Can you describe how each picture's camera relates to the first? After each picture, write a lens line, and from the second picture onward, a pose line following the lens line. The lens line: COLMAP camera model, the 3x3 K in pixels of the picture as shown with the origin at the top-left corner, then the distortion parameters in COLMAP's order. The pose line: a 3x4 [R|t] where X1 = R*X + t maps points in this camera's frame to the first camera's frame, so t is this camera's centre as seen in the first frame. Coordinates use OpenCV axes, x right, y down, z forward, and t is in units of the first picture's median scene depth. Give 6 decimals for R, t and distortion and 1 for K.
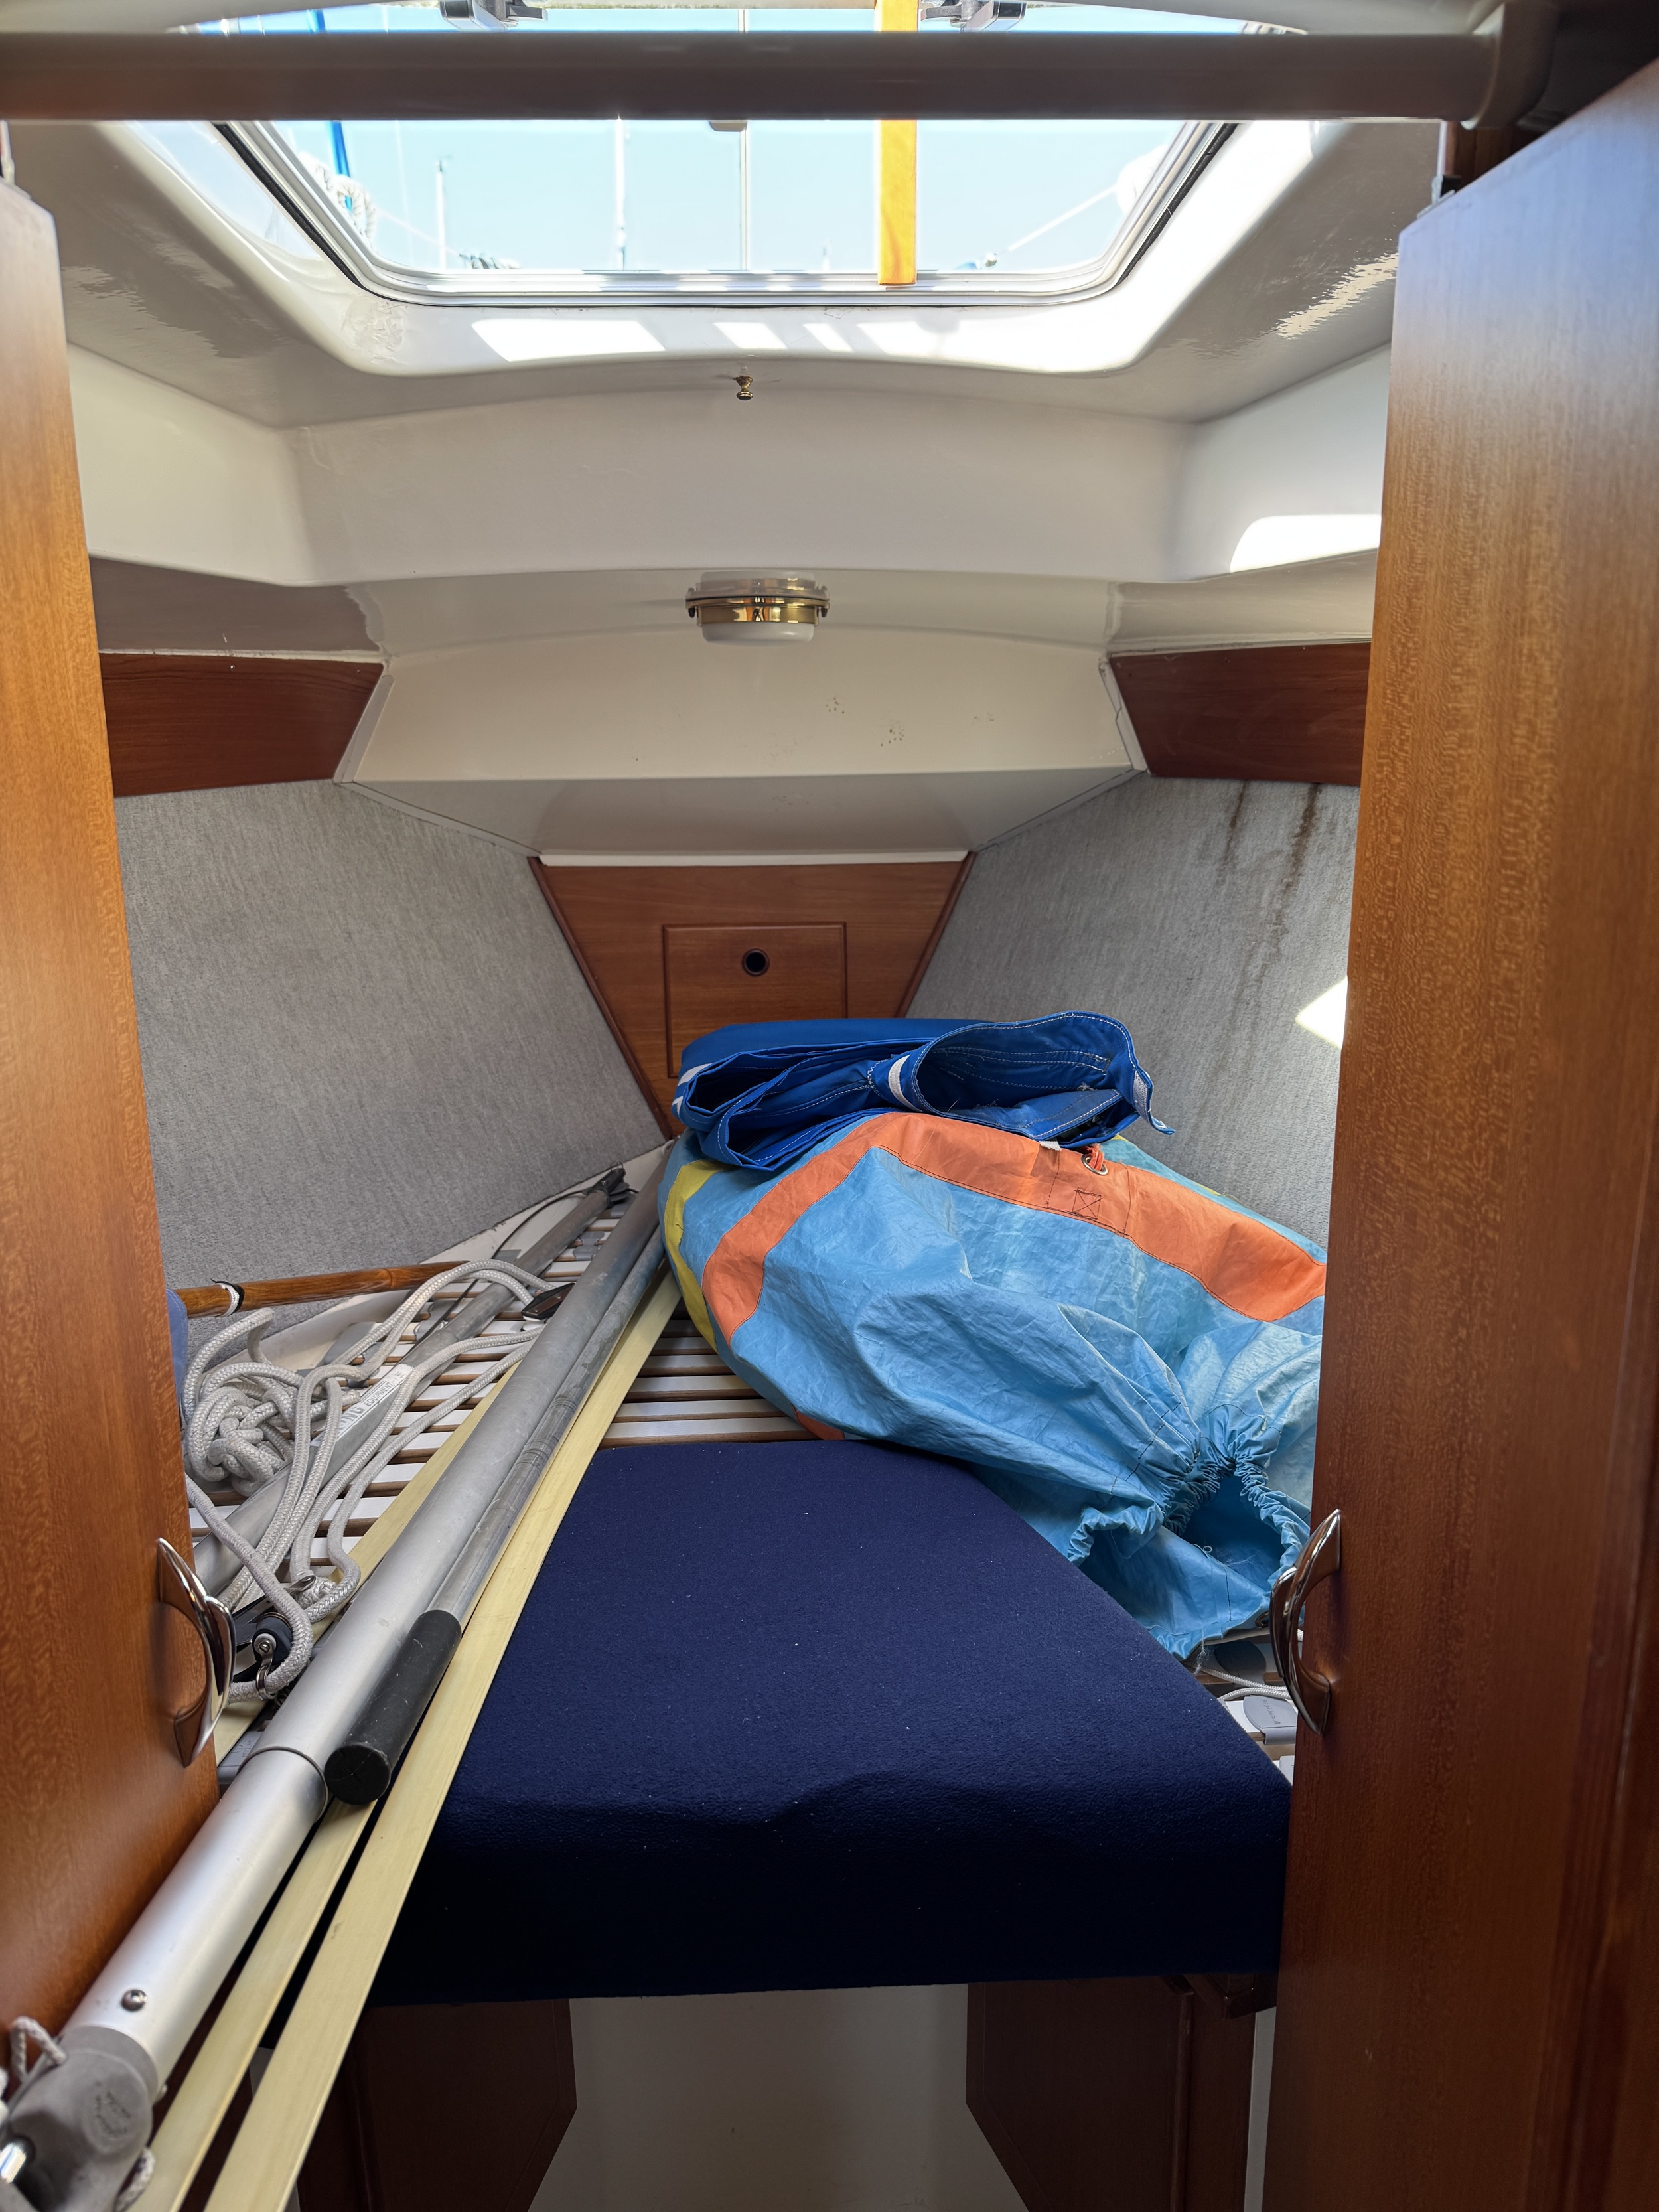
lens RADIAL K [[1539.7, 0, 845.5], [0, 1539.7, 1114.6], [0, 0, 1]] dist [0.054671, -0.072440]
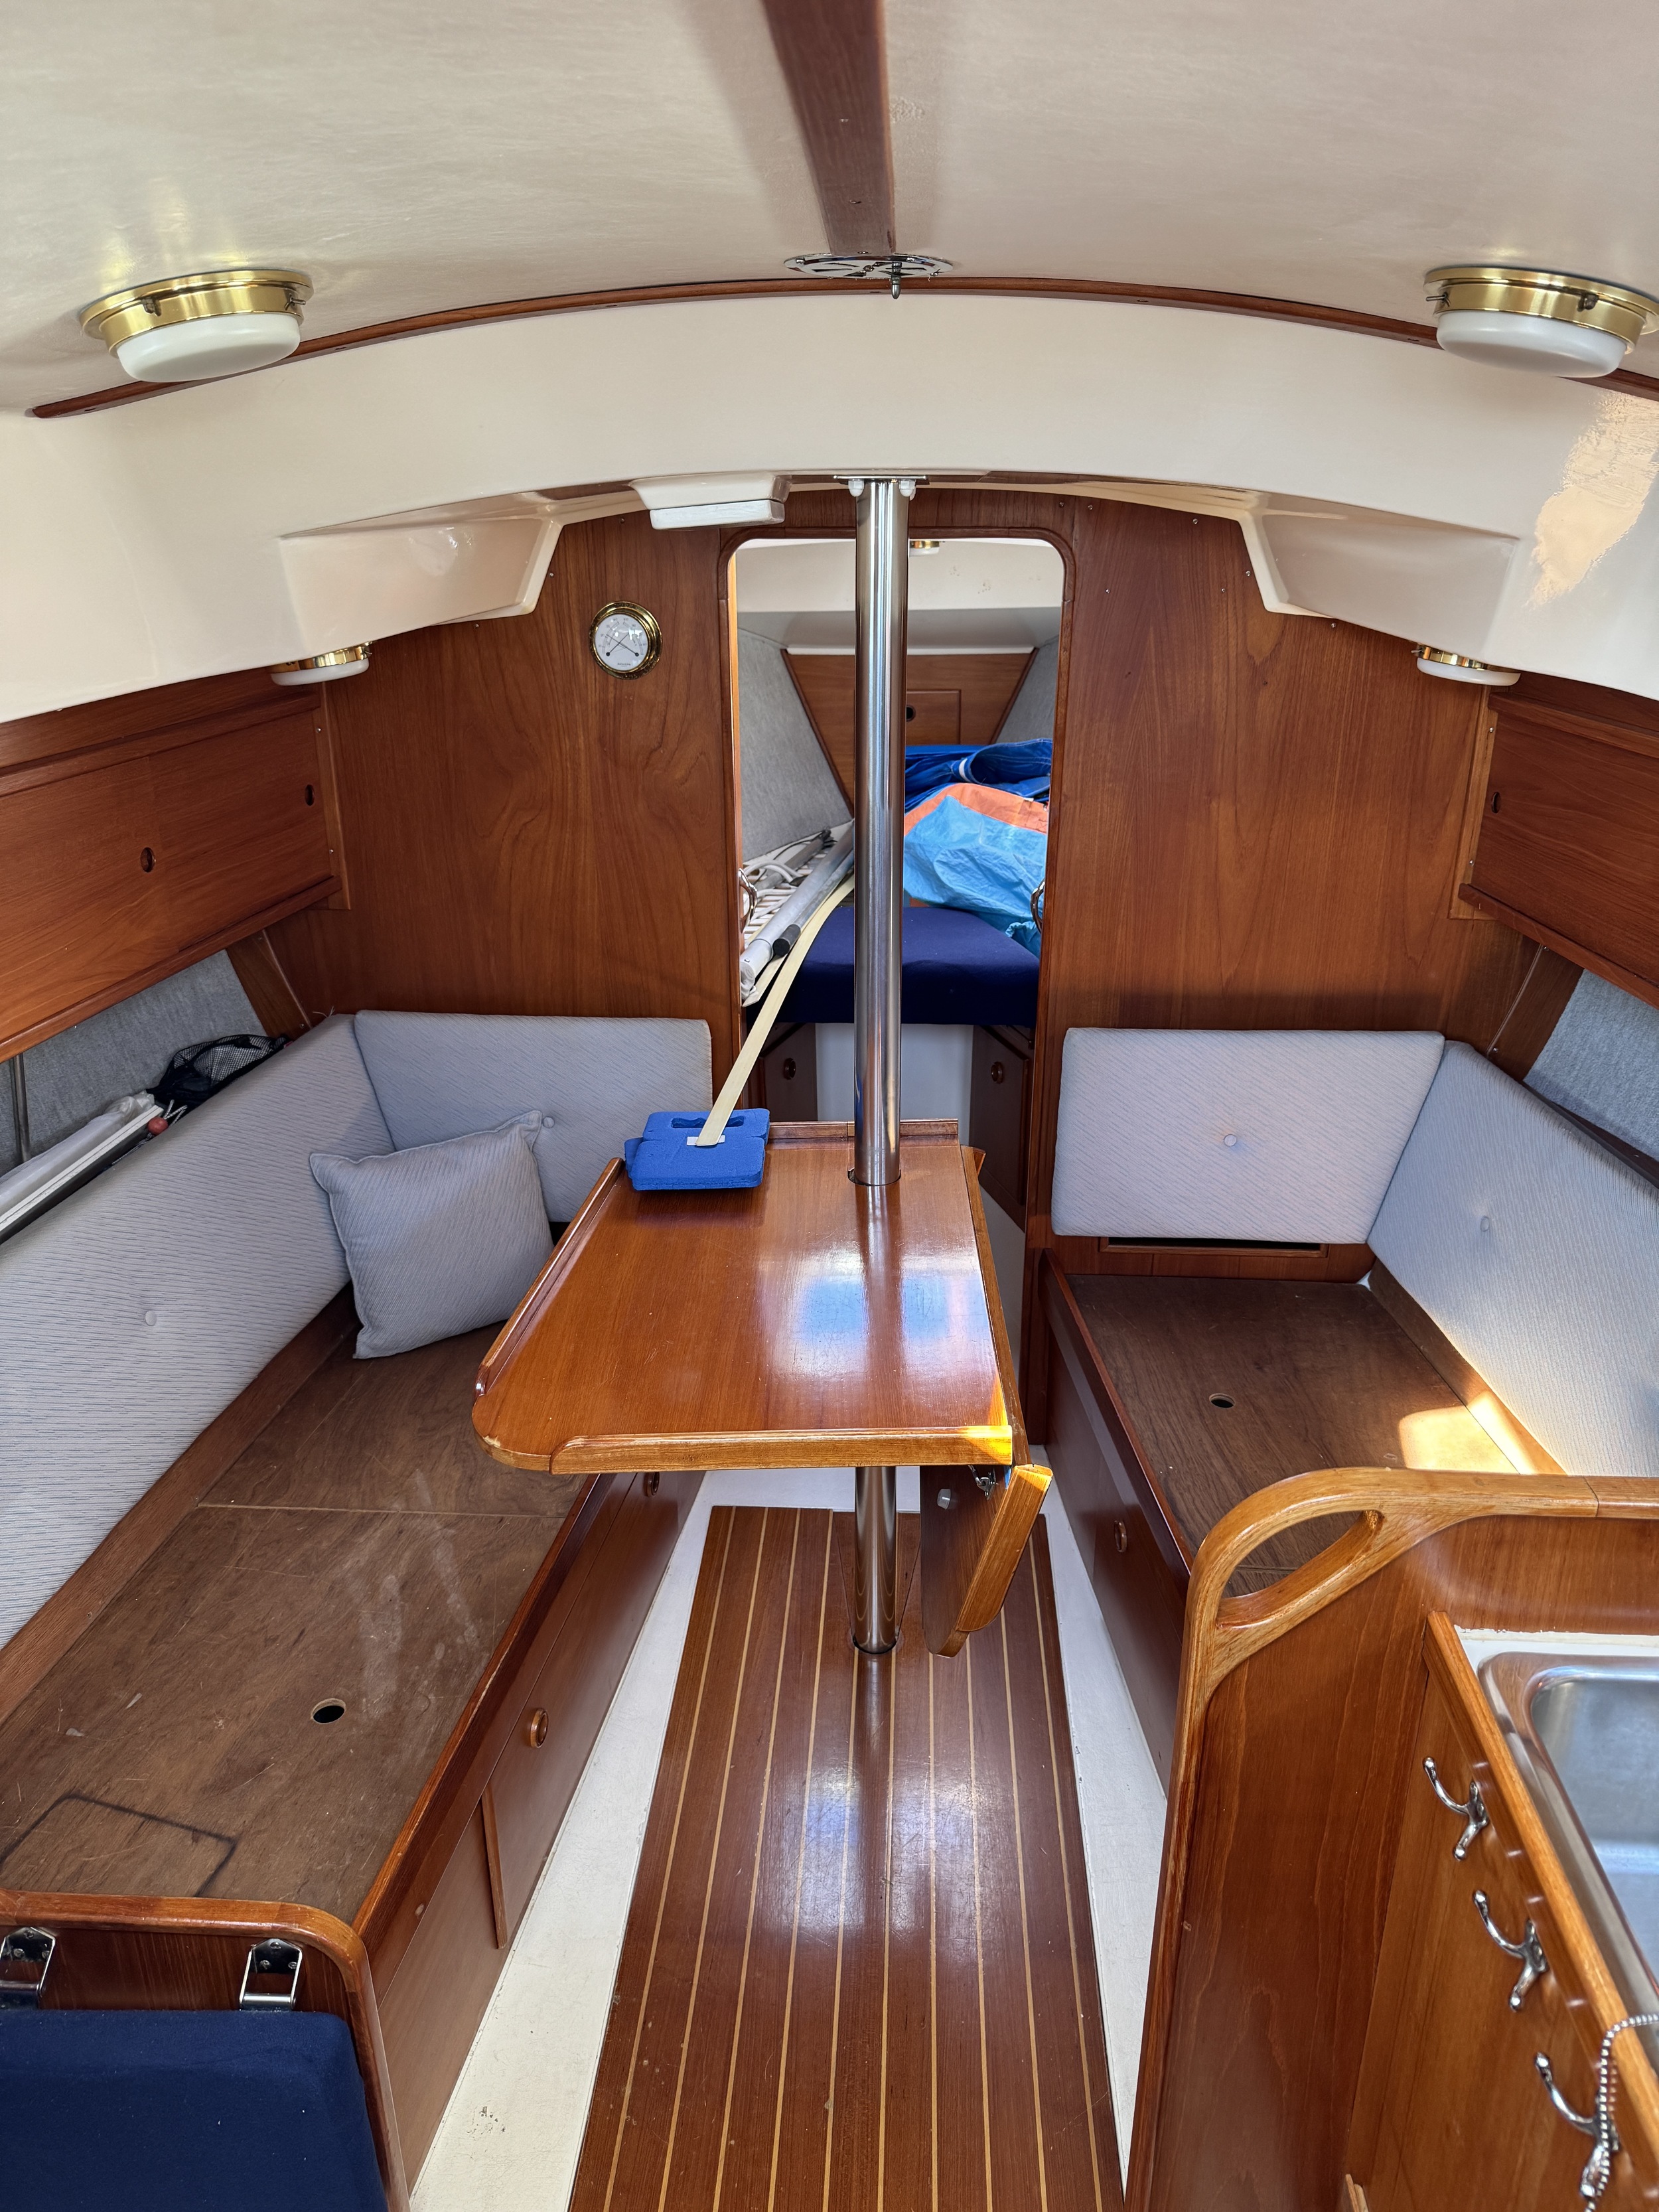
lens RADIAL K [[1539.7, 0, 832.4], [0, 1539.7, 1103.7], [0, 0, 1]] dist [0.054671, -0.072440]
pose [[0.993389, 0.042749, -0.106541, 0.105700], [-0.025846, 0.987536, 0.155254, 0.115849], [0.111850, -0.151474, 0.982113, -1.337372]]
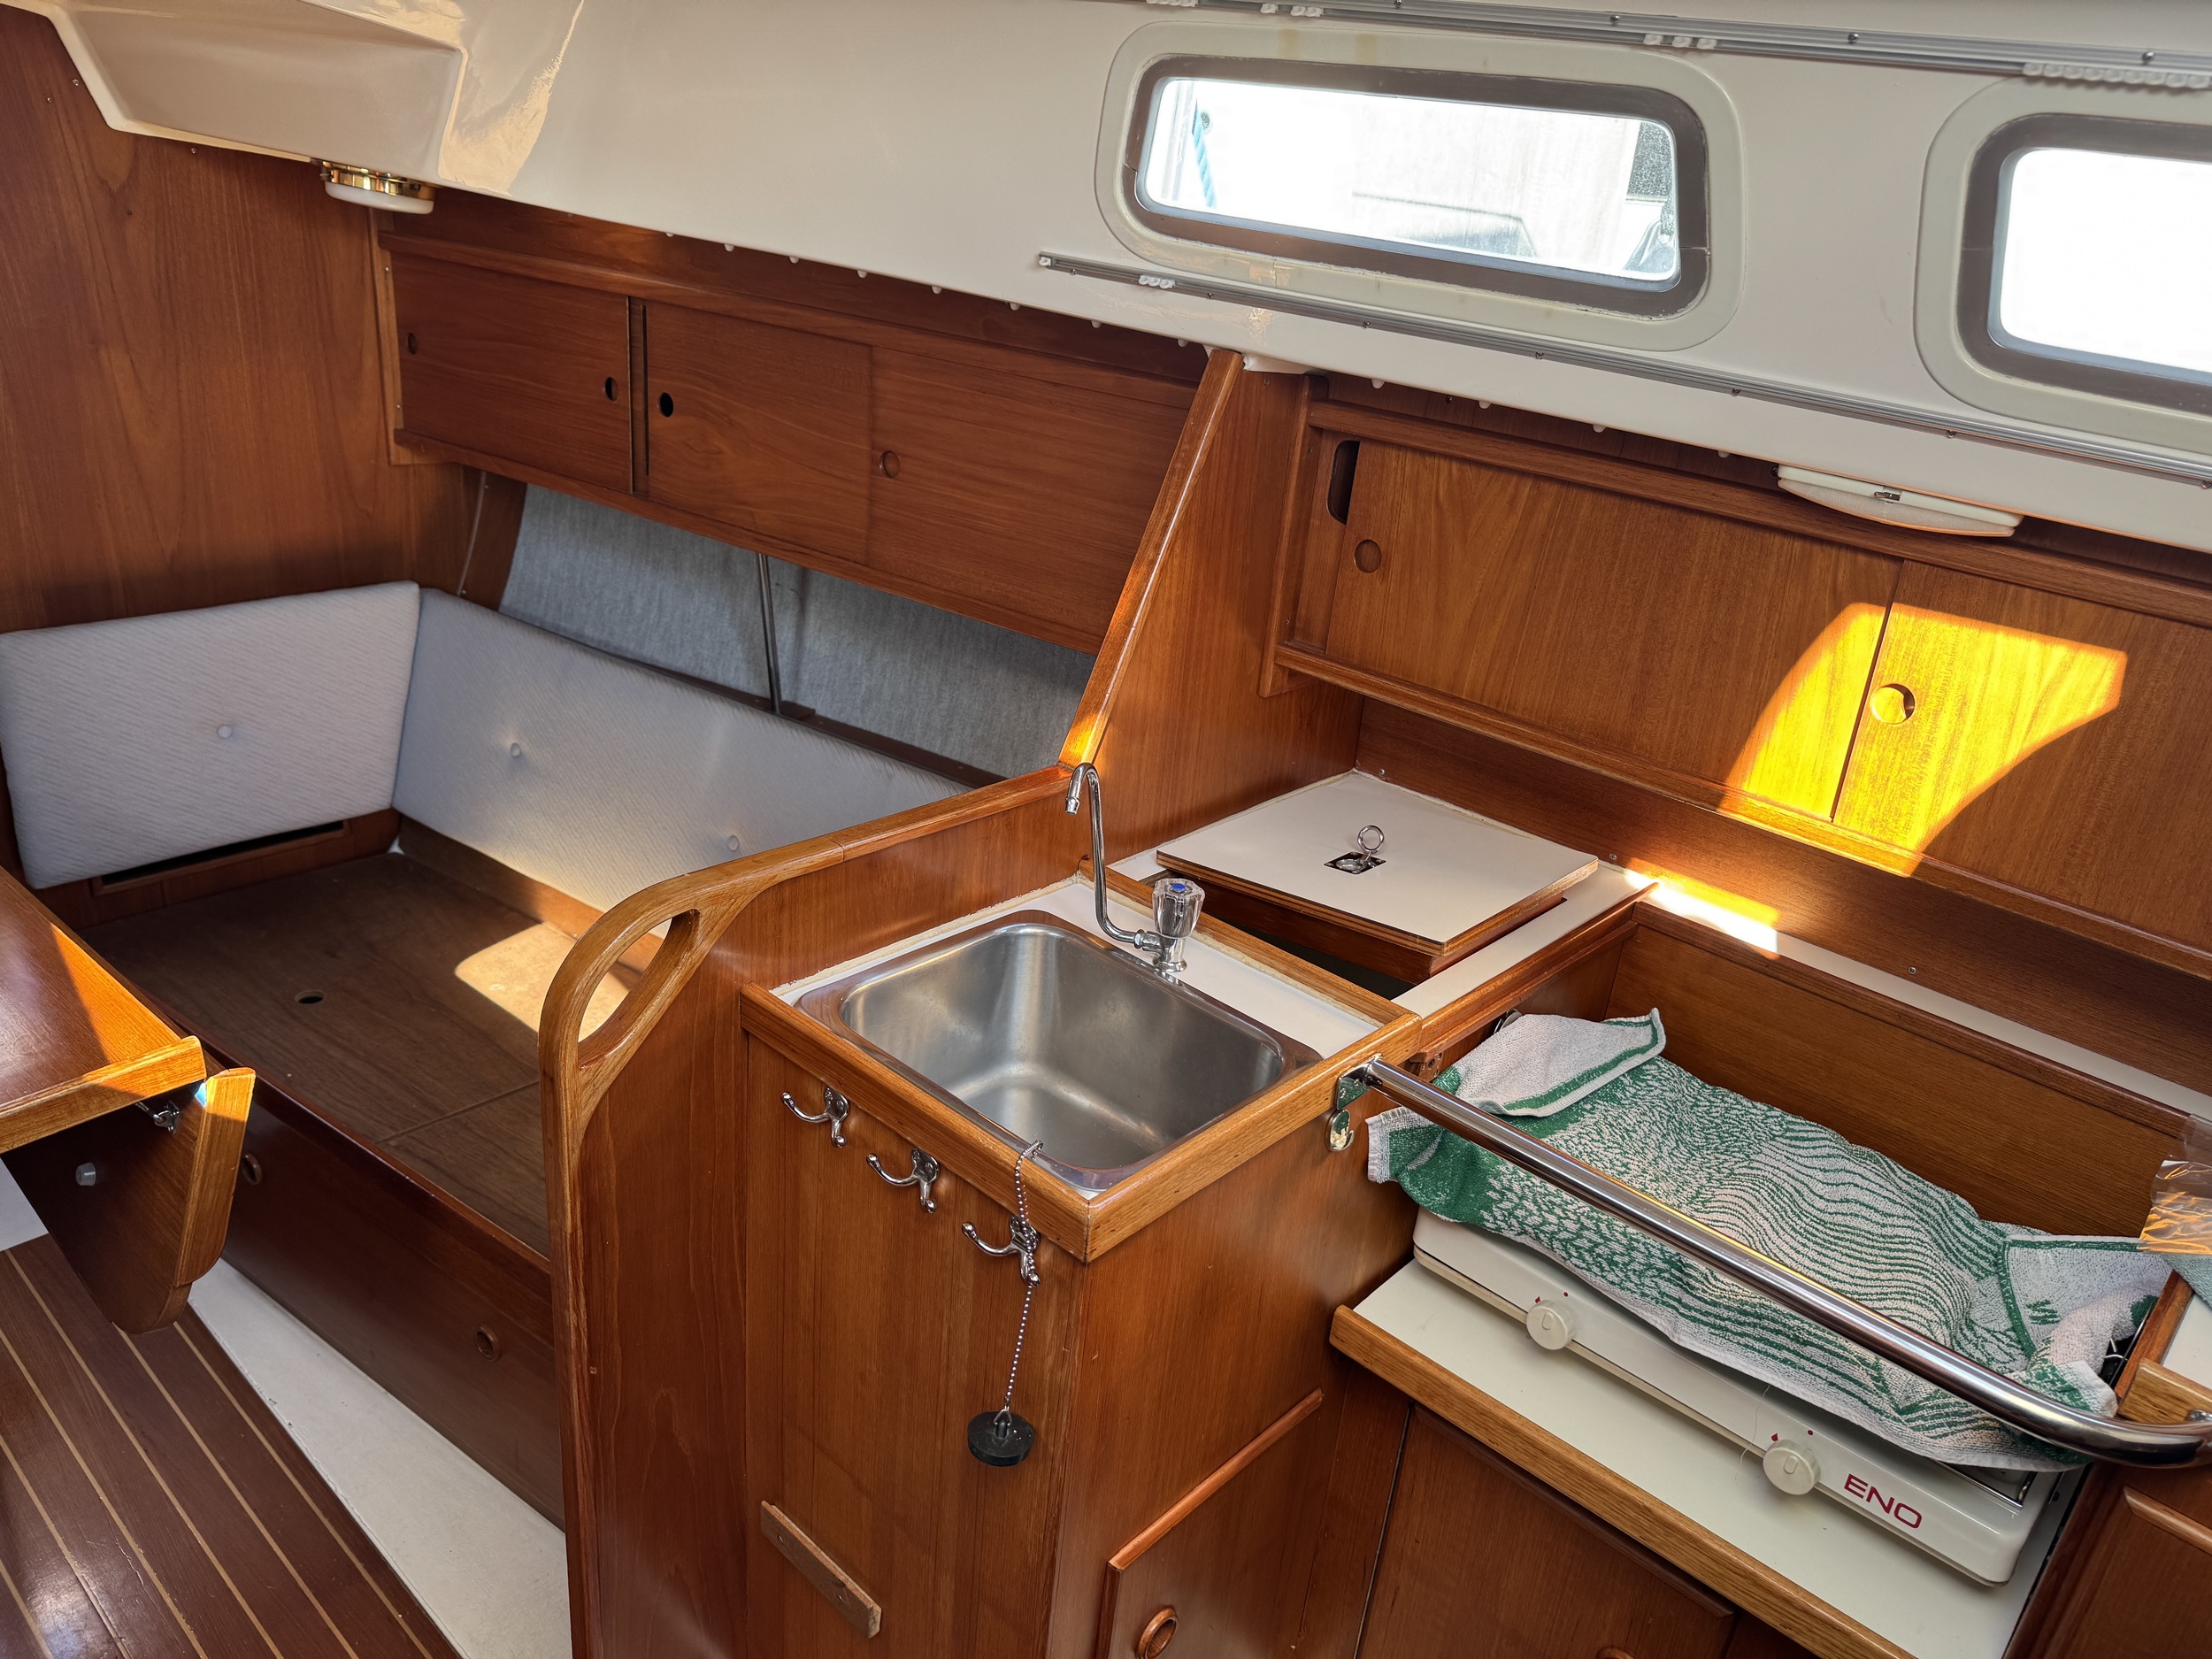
lens RADIAL K [[1539.8, 0, 1104.6], [0, 1539.8, 829.0], [0, 0, 1]] dist [0.054671, -0.072440]
pose [[0.704169, -0.217140, 0.676015, -0.079884], [0.063136, 0.967468, 0.244990, 0.173685], [-0.707220, -0.129834, 0.694970, -1.342809]]
